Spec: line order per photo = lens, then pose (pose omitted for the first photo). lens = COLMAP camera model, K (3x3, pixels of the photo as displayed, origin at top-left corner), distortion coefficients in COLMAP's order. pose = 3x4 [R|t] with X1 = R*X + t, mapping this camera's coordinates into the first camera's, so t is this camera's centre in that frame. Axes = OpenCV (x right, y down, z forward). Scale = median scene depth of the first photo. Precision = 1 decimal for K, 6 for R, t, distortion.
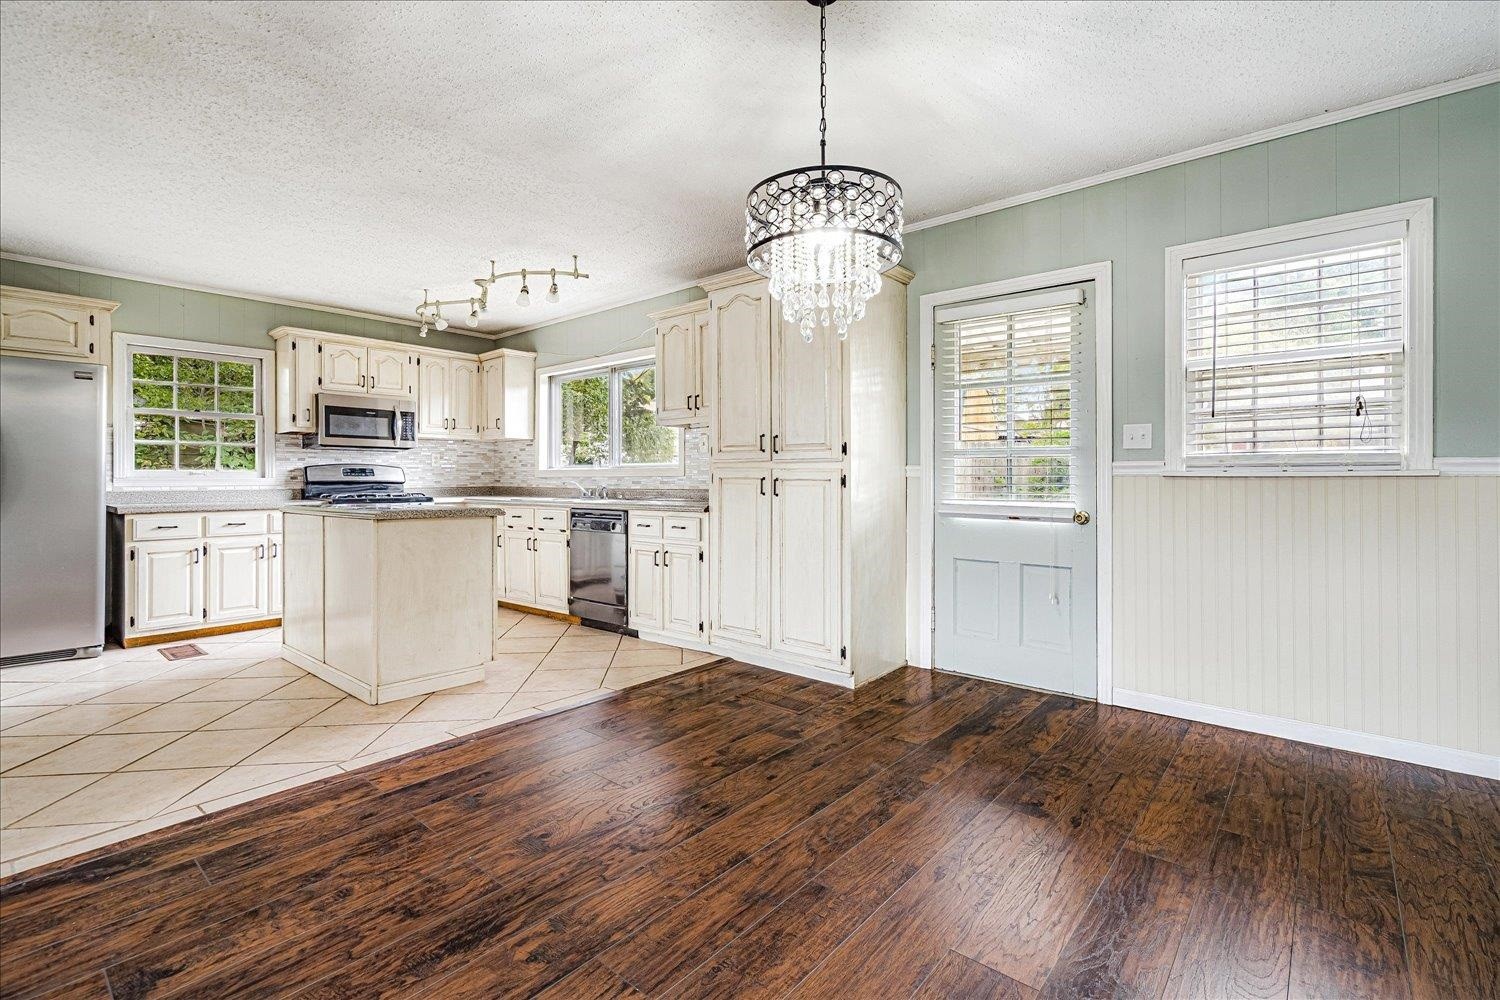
lens RADIAL K [[684.4, 0, 748.9], [0, 684.4, 478.2], [0, 0, 1]] dist [0.001105, 0.000022]
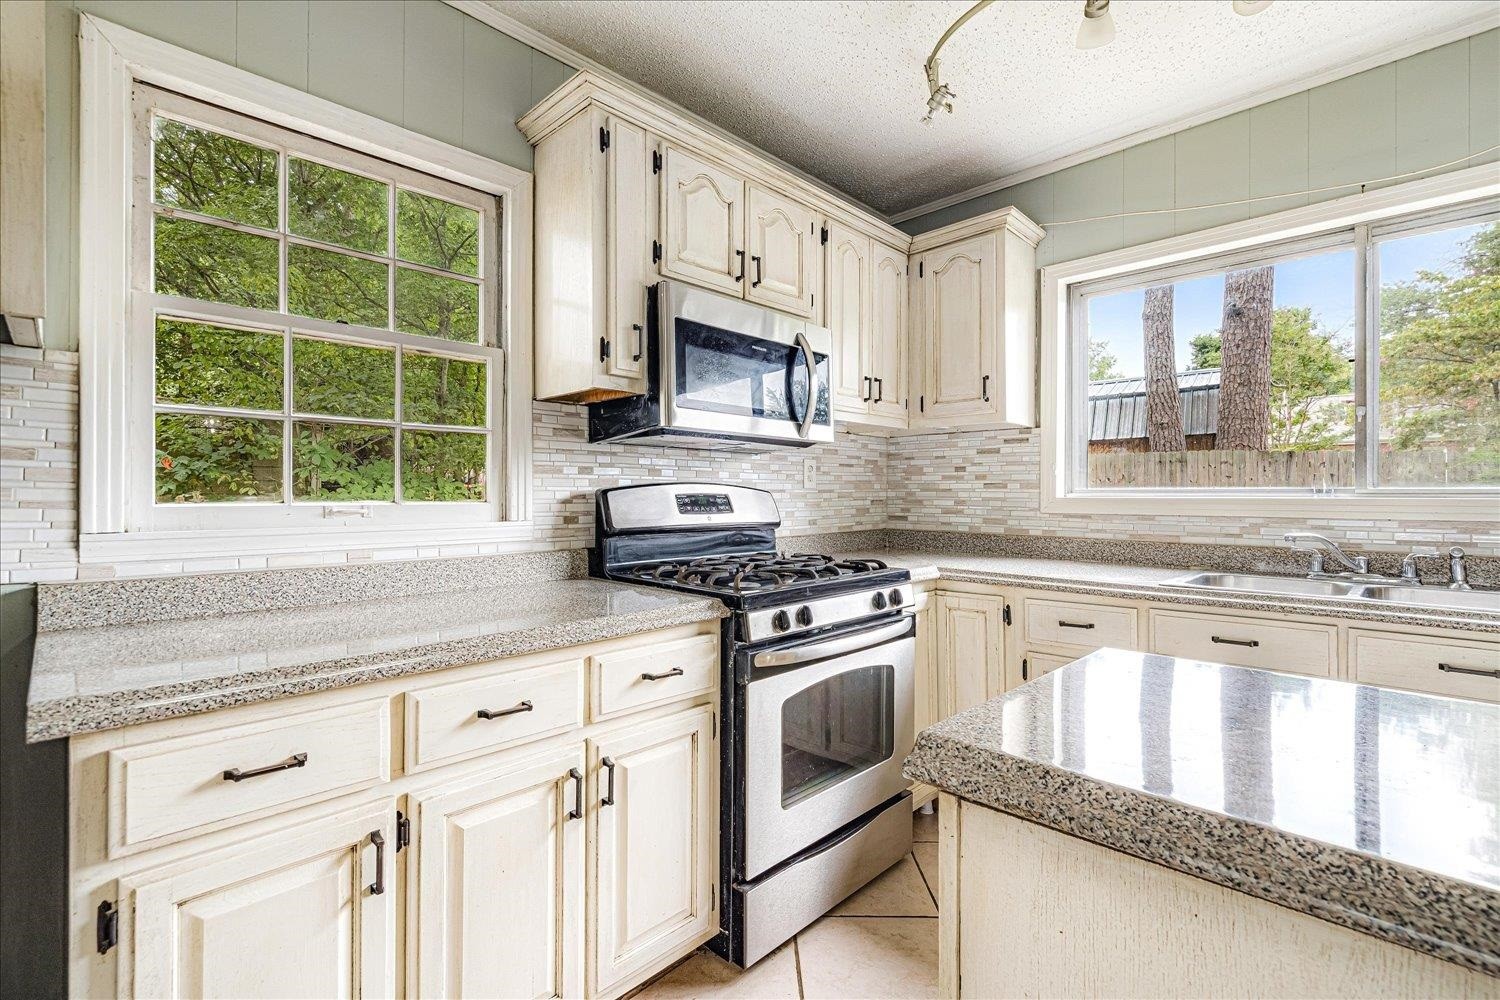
lens RADIAL K [[686.6, 0, 743.0], [0, 686.6, 491.0], [0, 0, 1]] dist [-0.000218, 0.000179]
pose [[0.997060, 0.003096, -0.076564, -0.546808], [-0.003459, 0.999983, -0.004614, -0.014970], [0.076548, 0.004865, 0.997054, 0.637077]]
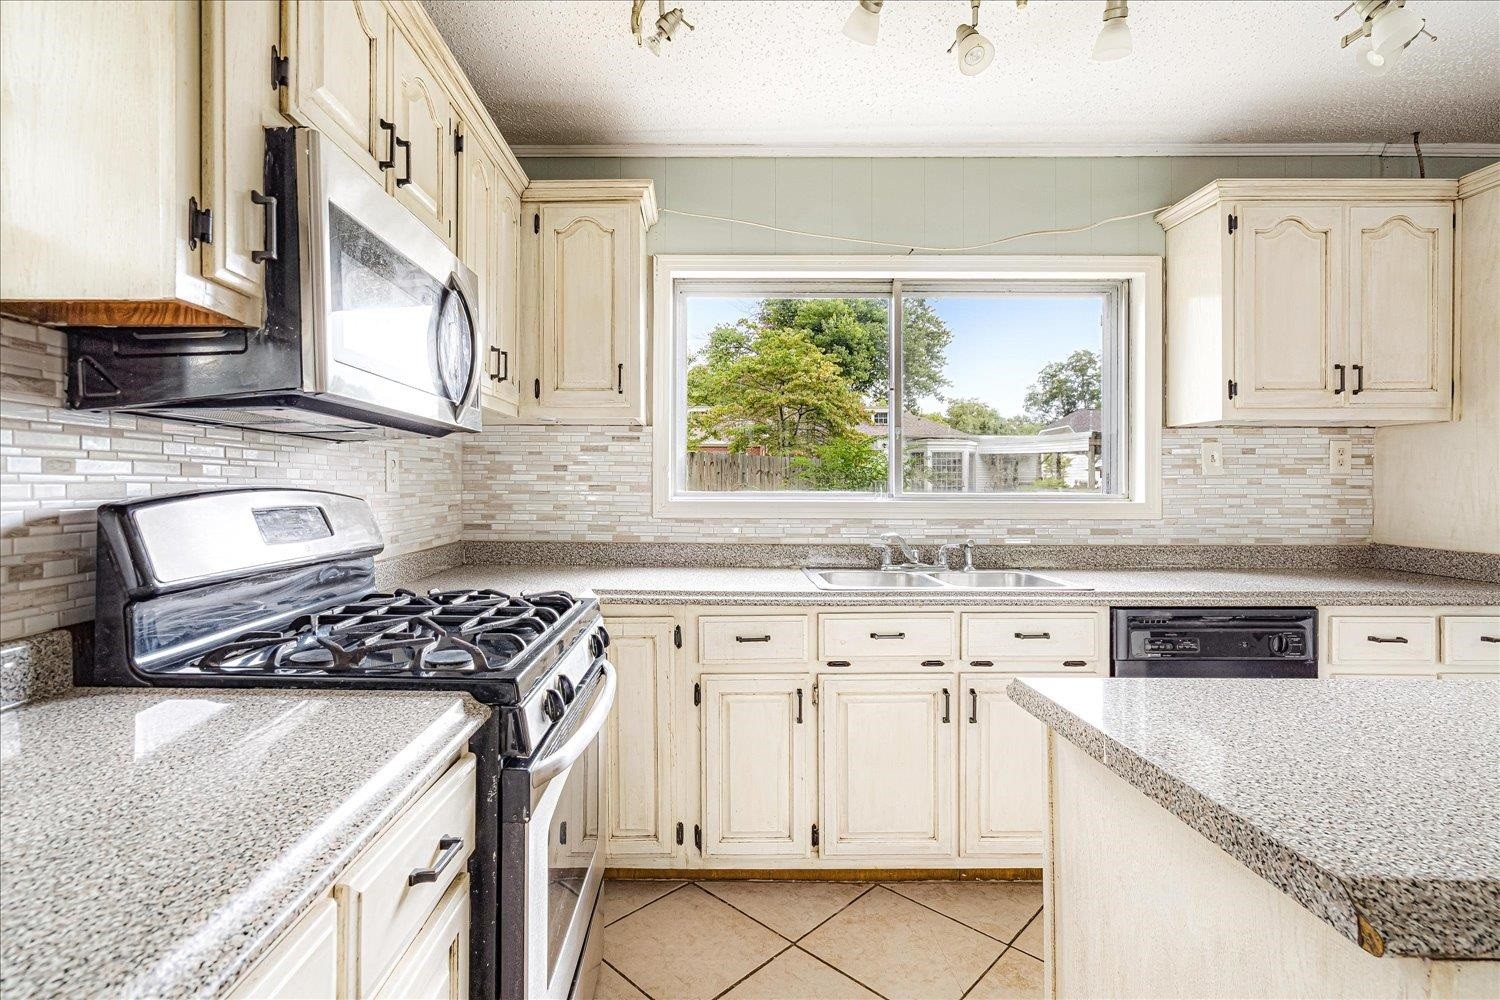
lens RADIAL K [[723.8, 0, 720.1], [0, 723.8, 484.6], [0, 0, 1]] dist [0.000288, 0.000171]
pose [[0.761044, 0.007415, 0.648658, -0.655690], [-0.006943, 0.999971, -0.003284, -0.023496], [-0.648663, -0.002004, 0.761073, 0.751811]]
